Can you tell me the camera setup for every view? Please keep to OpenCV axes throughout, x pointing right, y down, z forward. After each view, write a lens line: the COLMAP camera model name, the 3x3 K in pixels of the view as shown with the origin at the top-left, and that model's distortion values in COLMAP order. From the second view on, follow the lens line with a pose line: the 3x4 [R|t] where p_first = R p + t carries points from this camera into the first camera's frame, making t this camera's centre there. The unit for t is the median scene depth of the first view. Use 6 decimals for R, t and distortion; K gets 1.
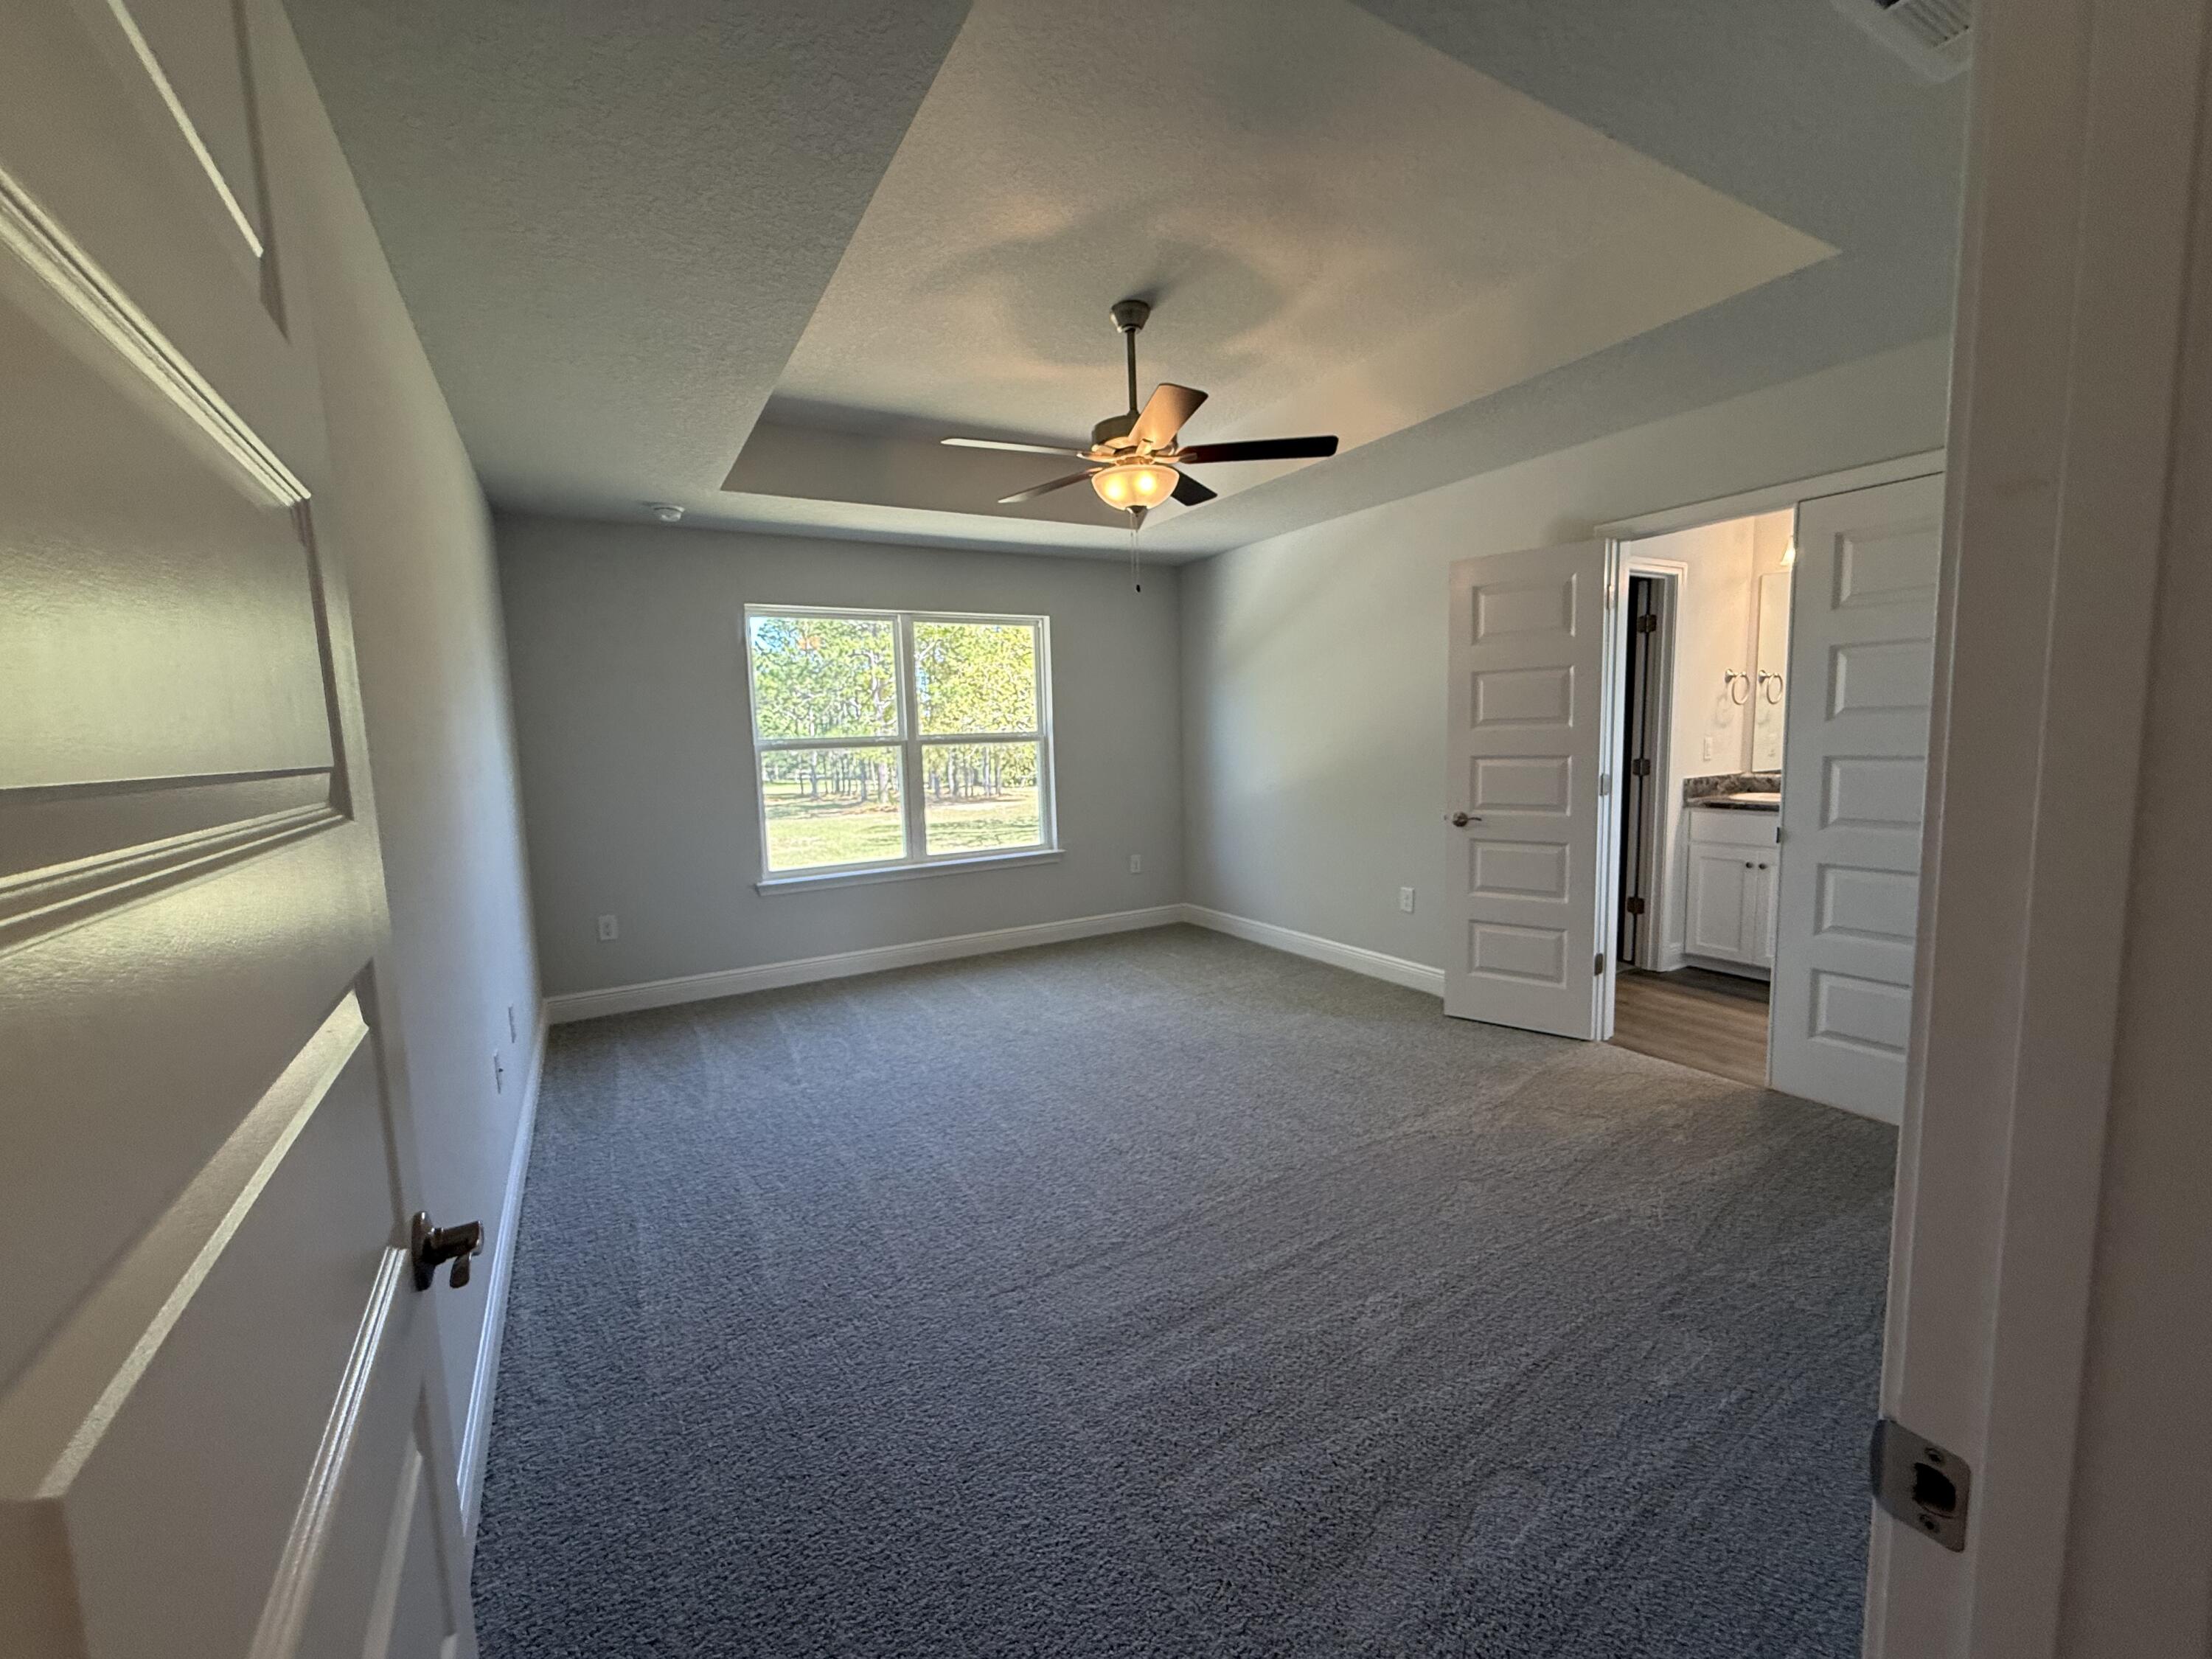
lens RADIAL K [[886.6, 0, 1116.1], [0, 886.6, 836.6], [0, 0, 1]] dist [0.004857, 0.000626]
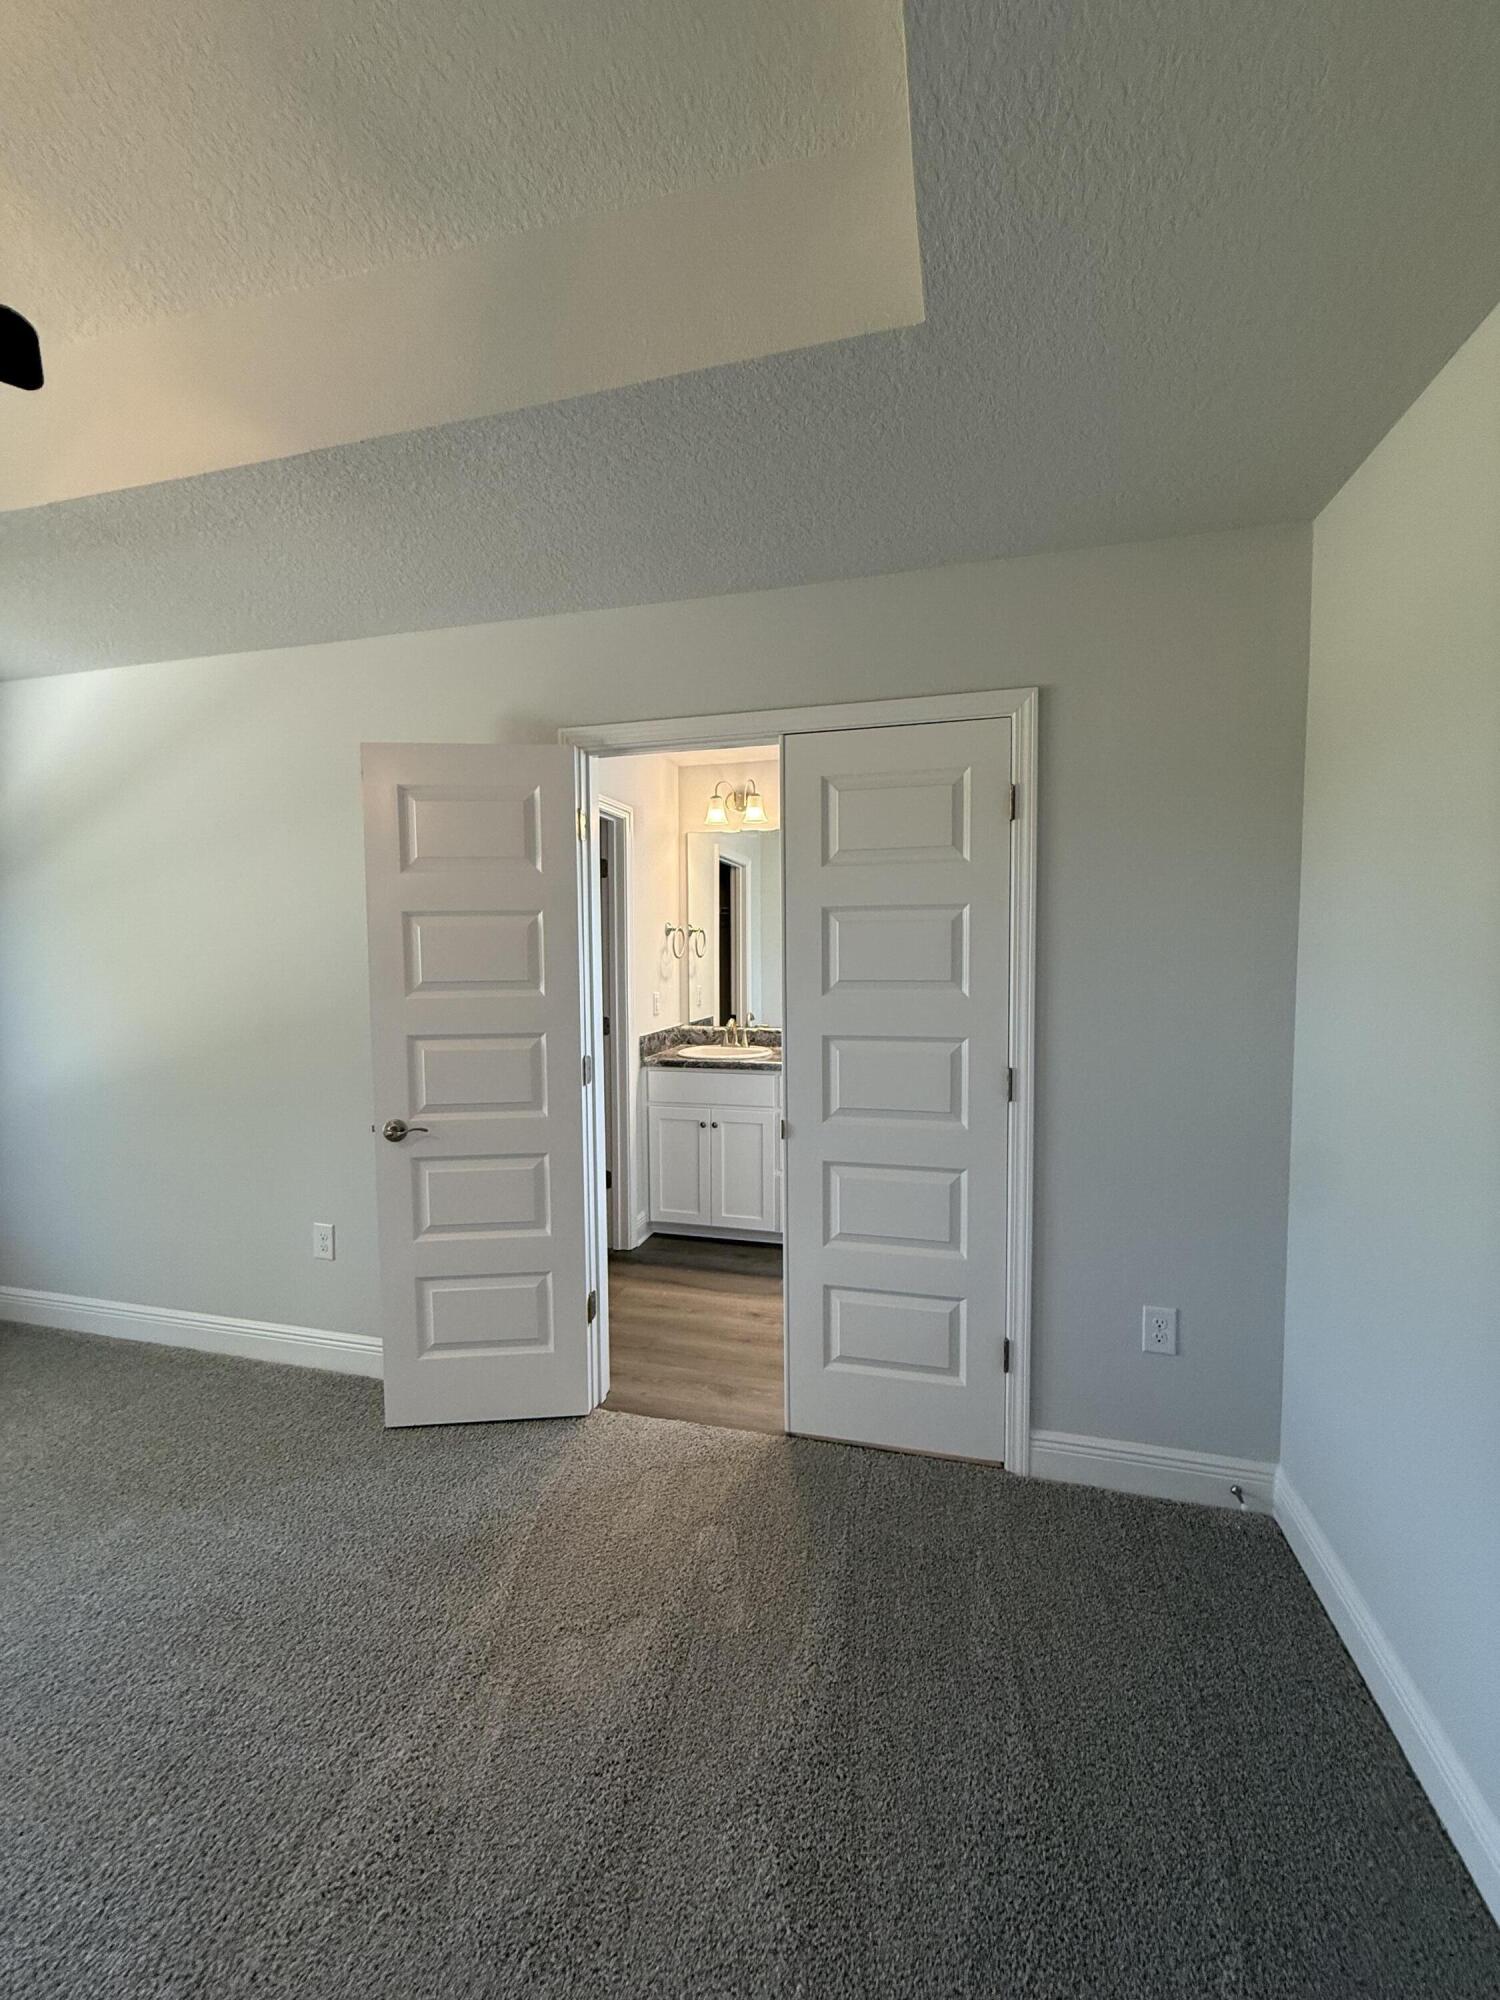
lens RADIAL K [[801.6, 0, 743.3], [0, 801.6, 998.4], [0, 0, 1]] dist [0.004857, 0.000626]
pose [[0.718181, -0.017418, 0.695638, 0.161769], [0.064930, 0.997003, -0.042071, -0.076768], [-0.692820, 0.075383, 0.717159, 0.388814]]
